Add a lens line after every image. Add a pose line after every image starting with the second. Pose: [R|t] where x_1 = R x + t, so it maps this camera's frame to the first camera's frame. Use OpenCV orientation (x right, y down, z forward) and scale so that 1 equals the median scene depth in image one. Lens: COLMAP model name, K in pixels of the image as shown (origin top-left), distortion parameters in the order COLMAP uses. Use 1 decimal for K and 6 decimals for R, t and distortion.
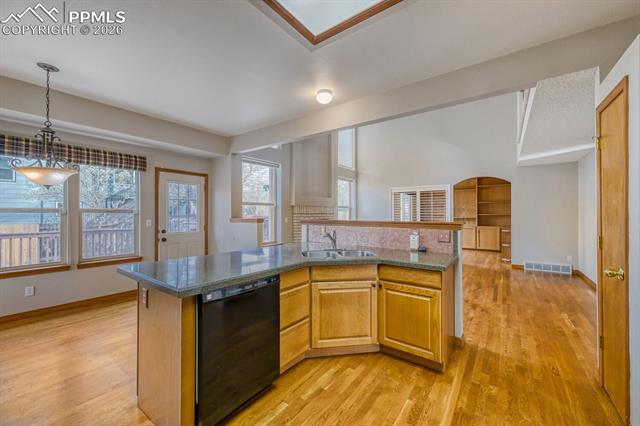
lens RADIAL K [[252.3, 0, 324.3], [0, 252.3, 213.3], [0, 0, 1]] dist [0.000211, -0.000078]
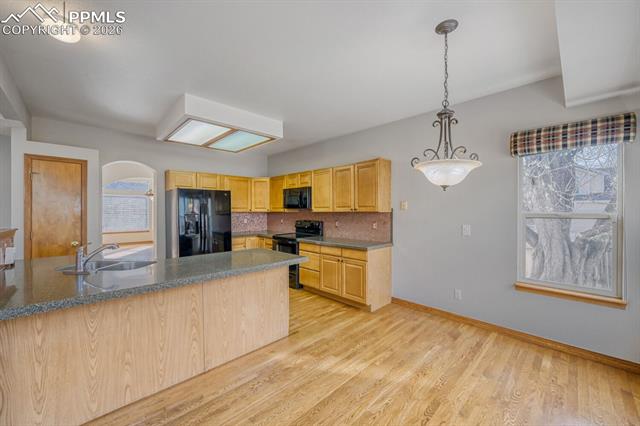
lens RADIAL K [[252.3, 0, 317.4], [0, 252.3, 211.4], [0, 0, 1]] dist [0.000211, -0.000078]
pose [[-0.985616, -0.001013, 0.168998, -0.355629], [-0.000838, 0.999999, 0.001108, -0.015156], [-0.168999, 0.000950, -0.985616, 0.759678]]
